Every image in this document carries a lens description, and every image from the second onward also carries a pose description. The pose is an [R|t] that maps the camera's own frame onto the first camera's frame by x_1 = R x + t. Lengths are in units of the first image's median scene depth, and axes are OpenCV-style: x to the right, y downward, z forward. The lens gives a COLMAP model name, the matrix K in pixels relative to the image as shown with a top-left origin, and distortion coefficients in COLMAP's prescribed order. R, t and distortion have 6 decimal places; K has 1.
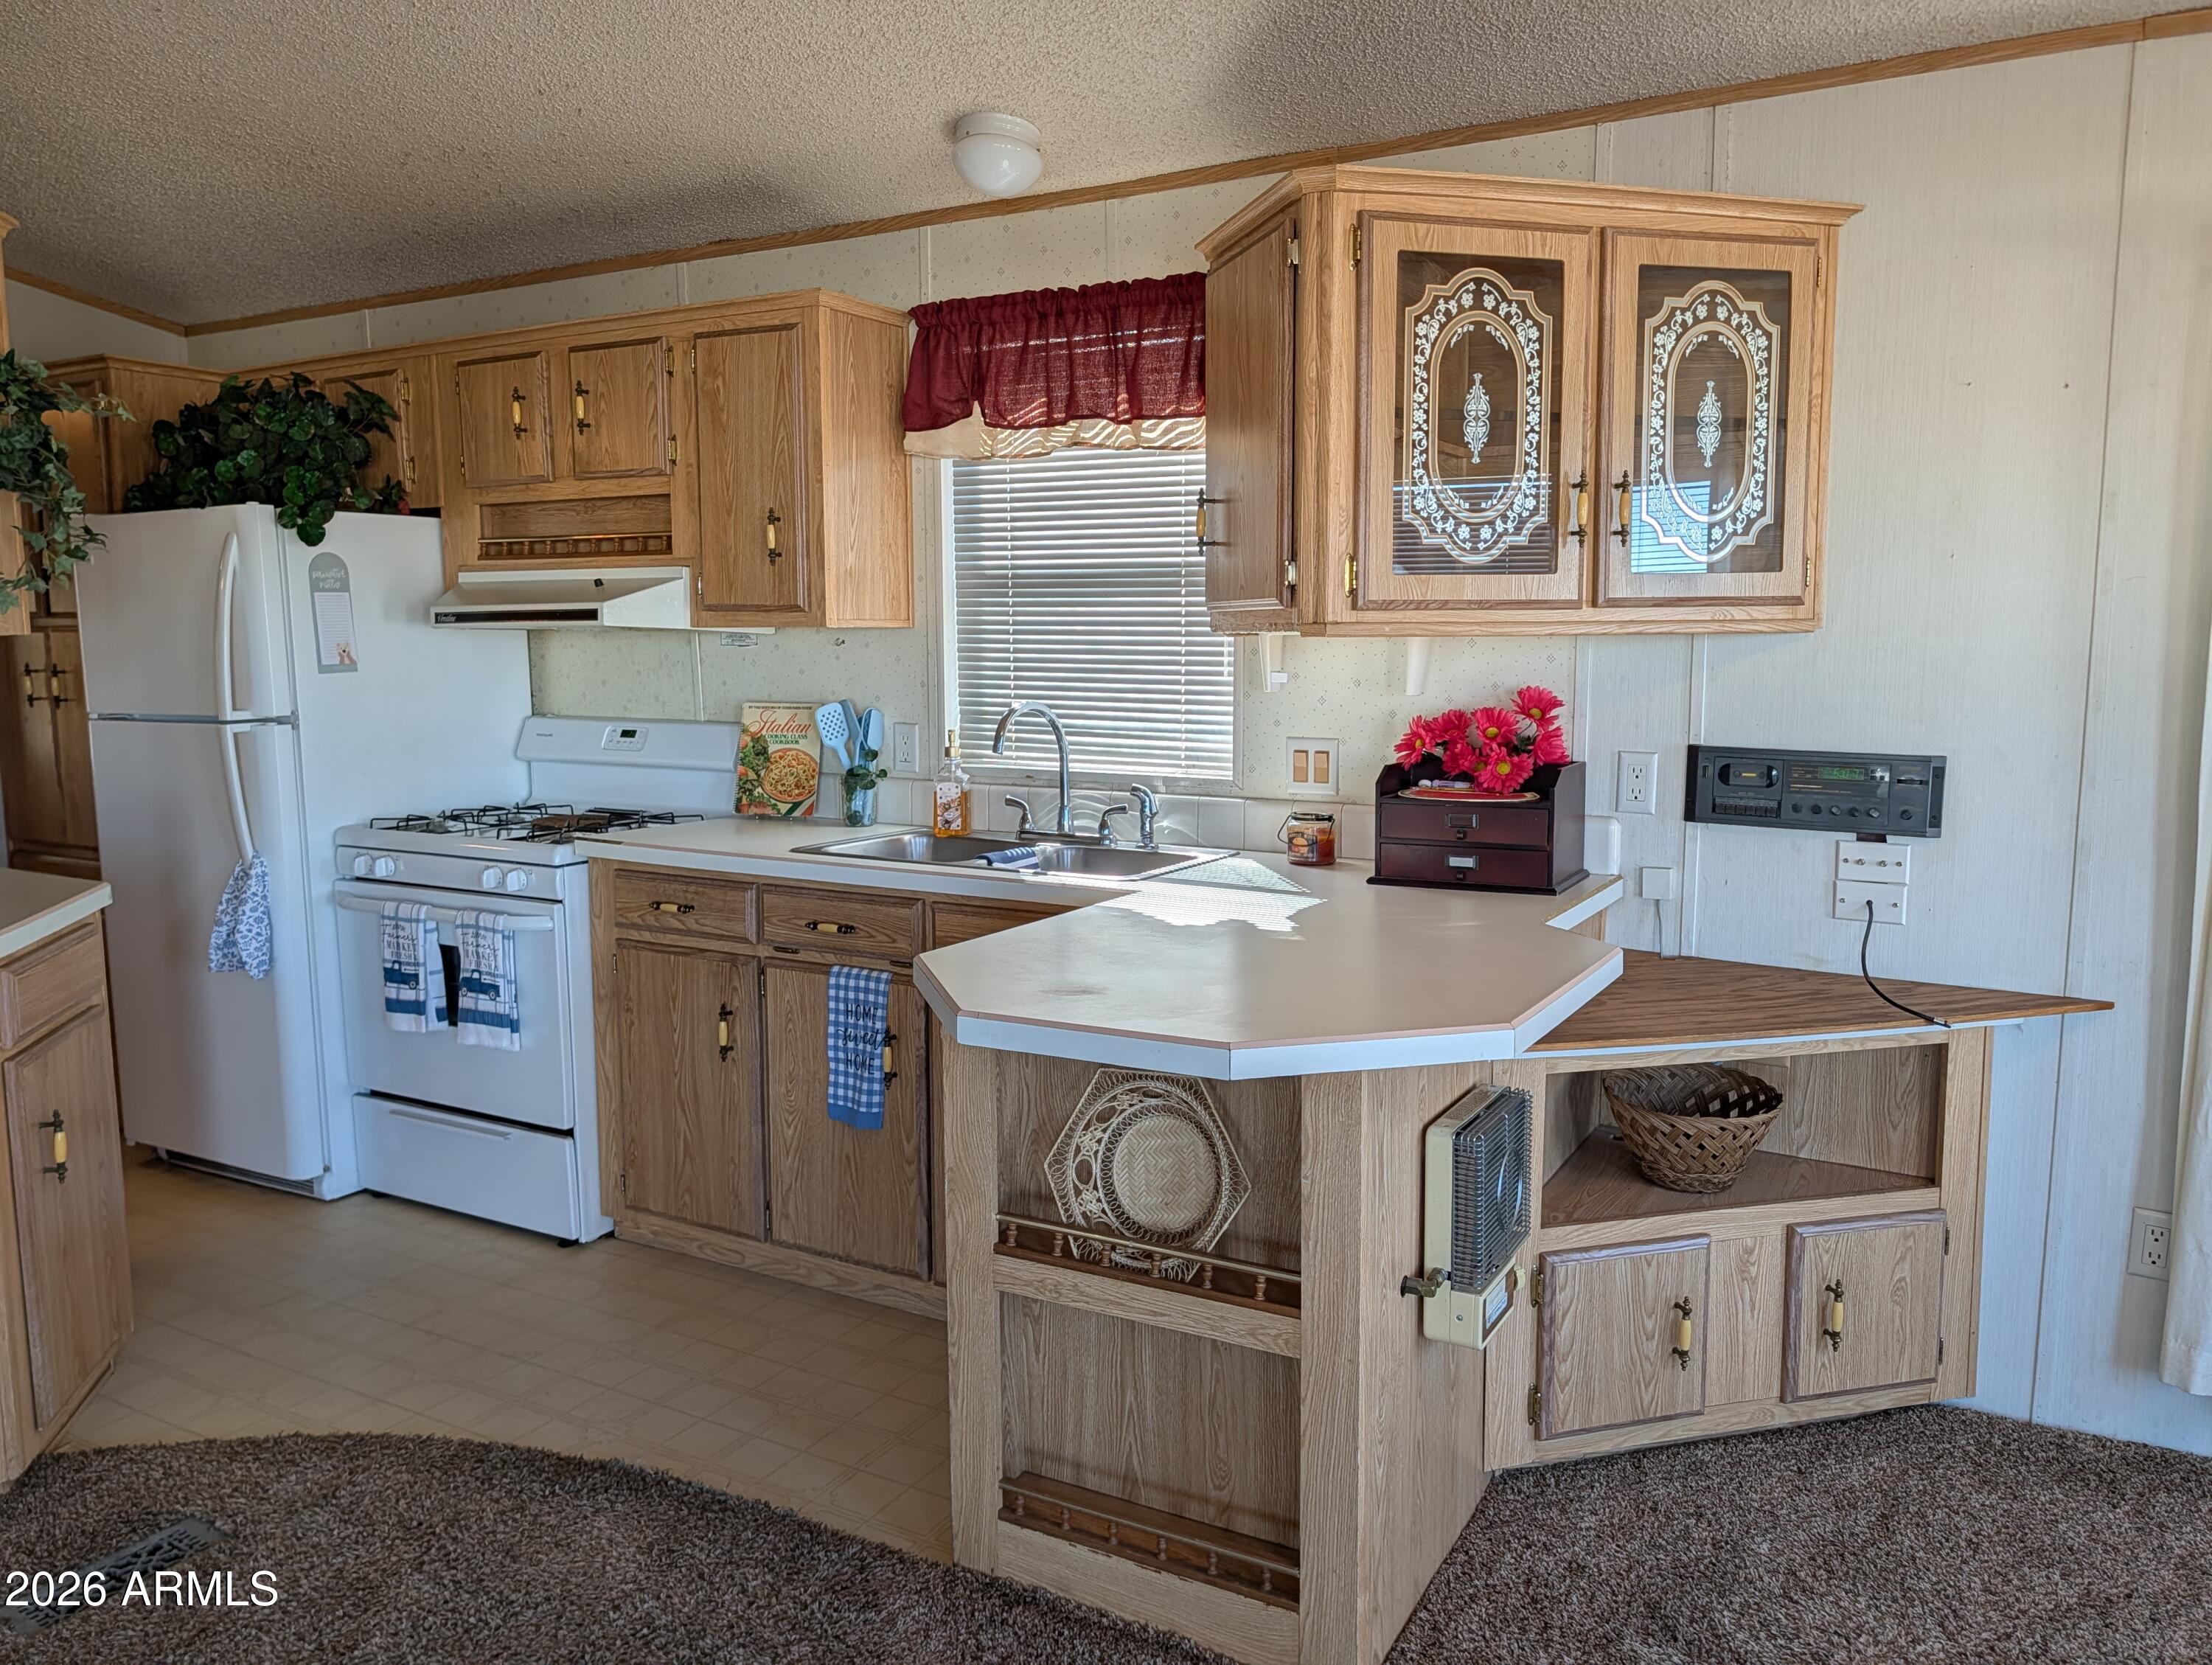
lens RADIAL K [[1555.9, 0, 1107.0], [0, 1555.9, 824.8], [0, 0, 1]] dist [0.001159, 0.000190]
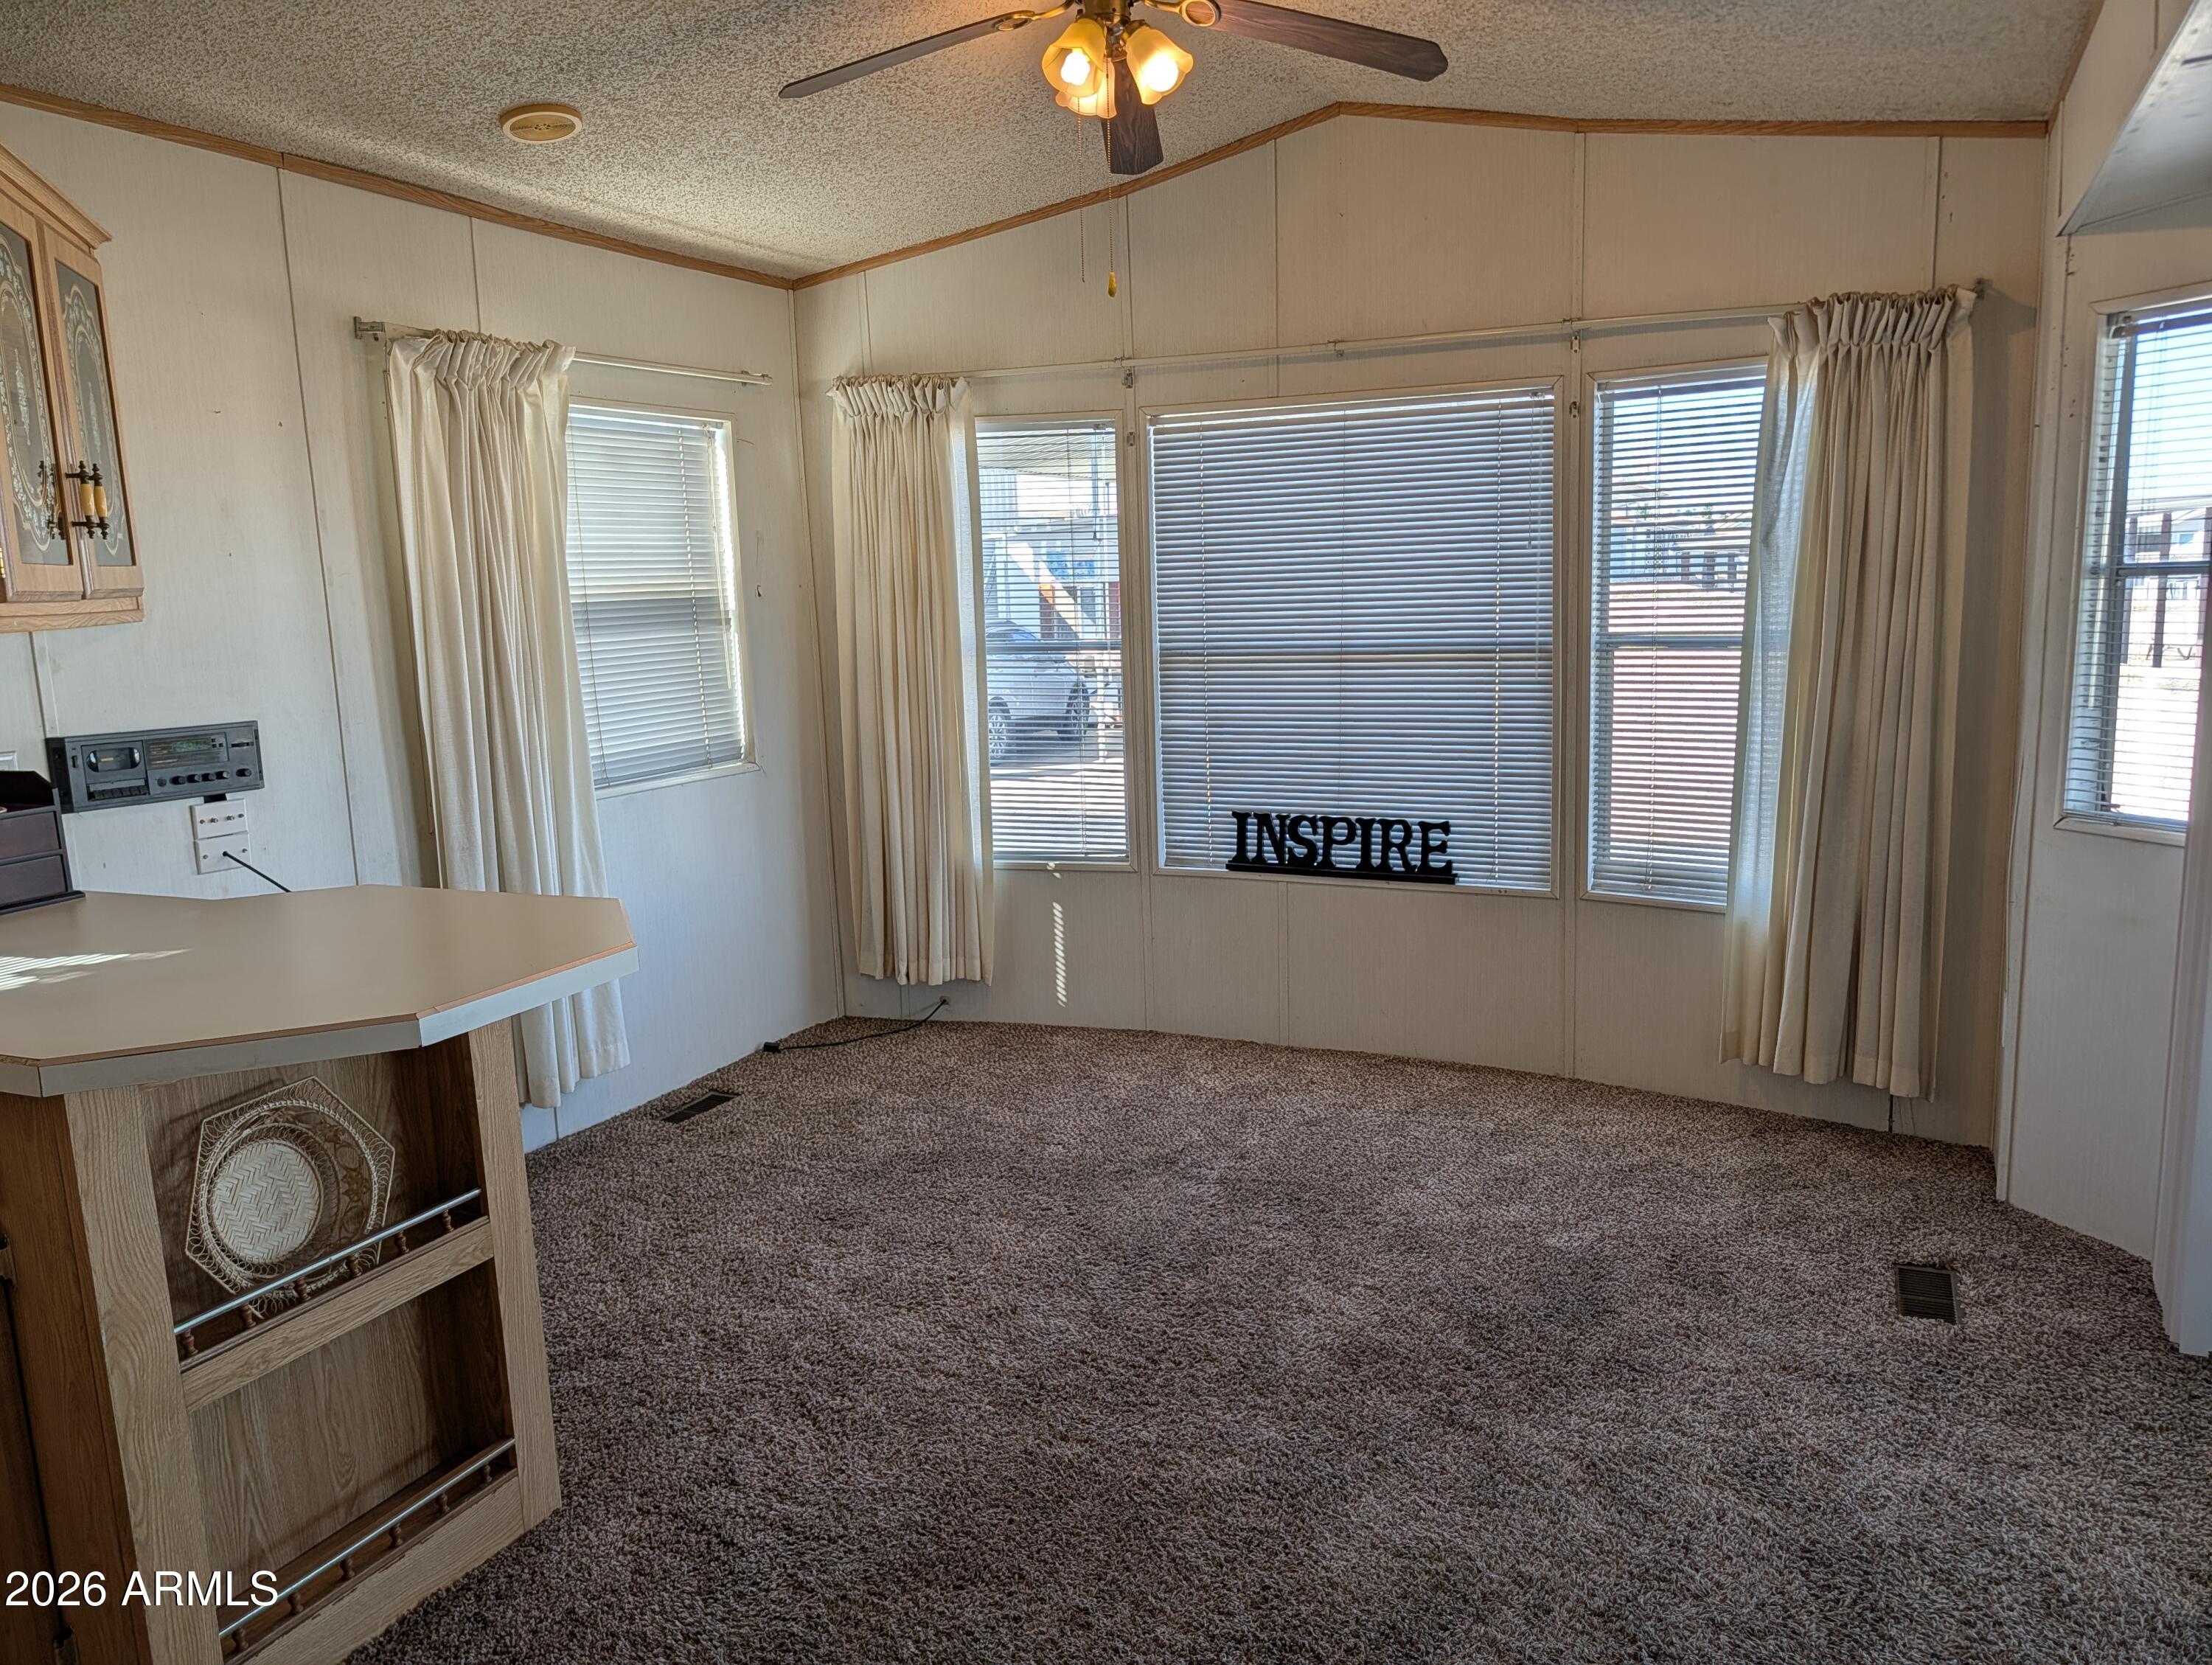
lens RADIAL K [[1555.9, 0, 1104.1], [0, 1555.9, 837.8], [0, 0, 1]] dist [0.001159, 0.000190]
pose [[-0.032062, -0.159436, 0.986688, -0.672937], [0.150076, 0.975235, 0.162462, -0.051667], [-0.988154, 0.153287, -0.007341, 0.364413]]
